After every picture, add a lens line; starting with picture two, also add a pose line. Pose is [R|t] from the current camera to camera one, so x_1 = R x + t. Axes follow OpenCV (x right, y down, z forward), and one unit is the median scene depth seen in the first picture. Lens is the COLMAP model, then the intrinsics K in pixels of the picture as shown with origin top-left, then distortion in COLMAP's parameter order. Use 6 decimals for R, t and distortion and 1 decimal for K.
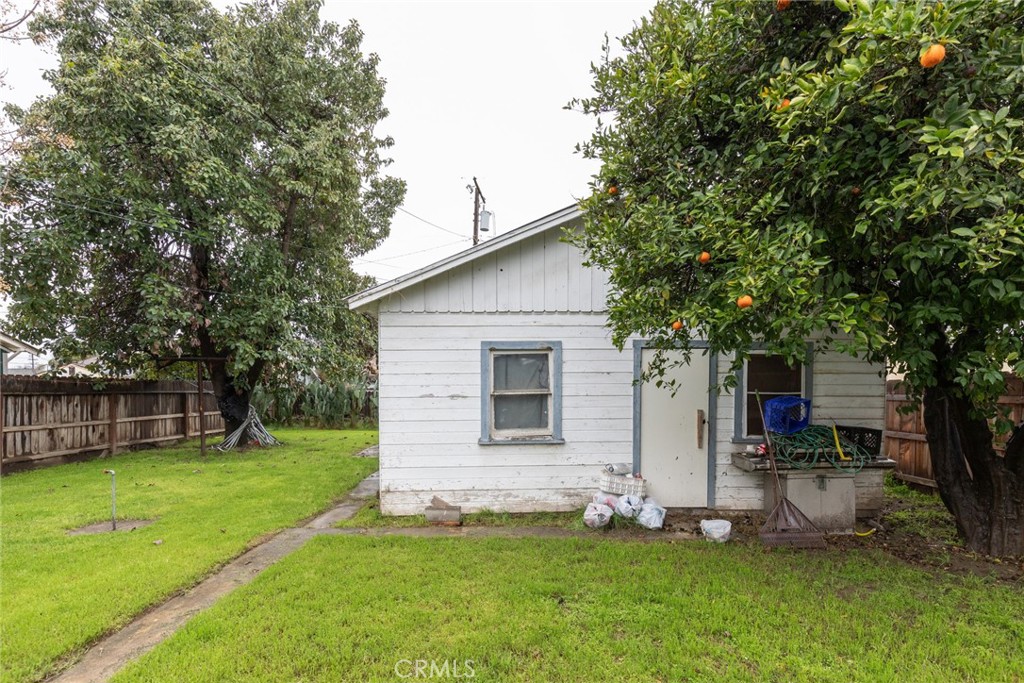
lens RADIAL K [[462.0, 0, 526.0], [0, 462.0, 394.4], [0, 0, 1]] dist [0.011822, 0.000059]
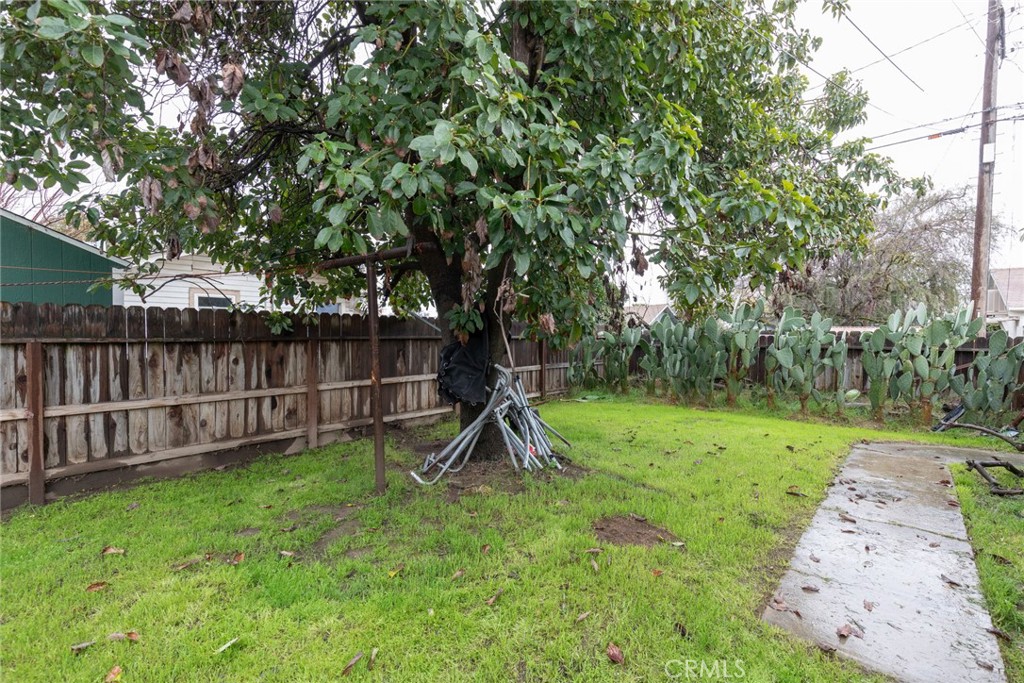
lens RADIAL K [[462.0, 0, 512.6], [0, 462.0, 343.3], [0, 0, 1]] dist [0.011822, 0.000059]
pose [[0.714879, 0.008745, -0.699193, -0.570756], [-0.002679, 0.999949, 0.009767, -0.007199], [0.699243, -0.005109, 0.714866, 1.394797]]
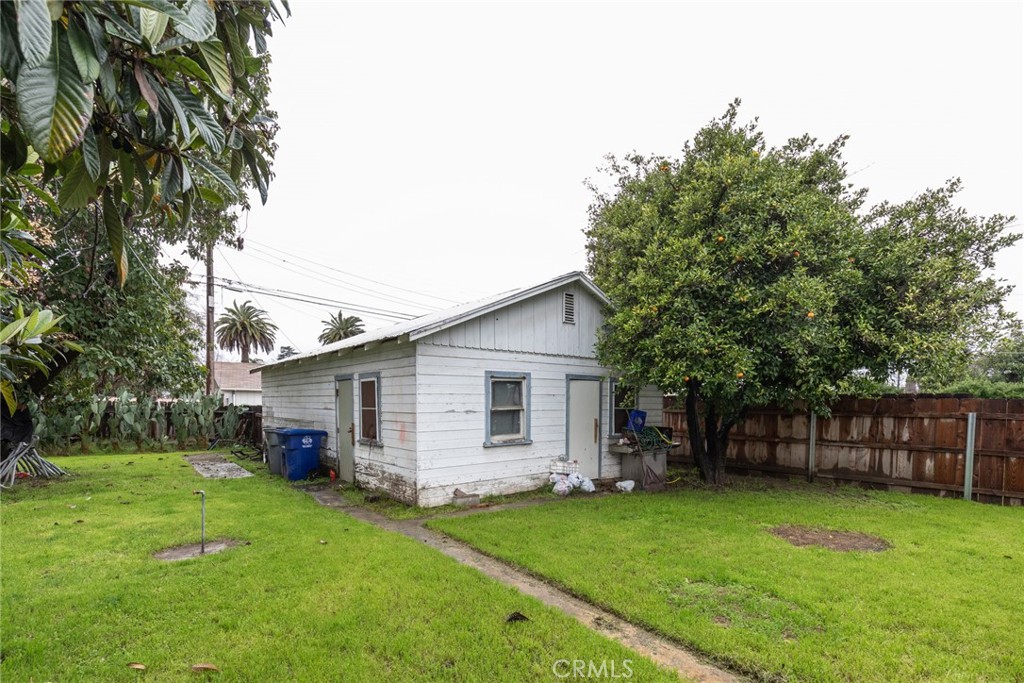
lens RADIAL K [[462.0, 0, 510.0], [0, 462.0, 417.0], [0, 0, 1]] dist [0.011822, 0.000059]
pose [[0.807653, -0.014072, 0.589490, -0.811538], [0.000889, 0.999743, 0.022647, -0.009845], [-0.589657, -0.017767, 0.807458, -0.127640]]
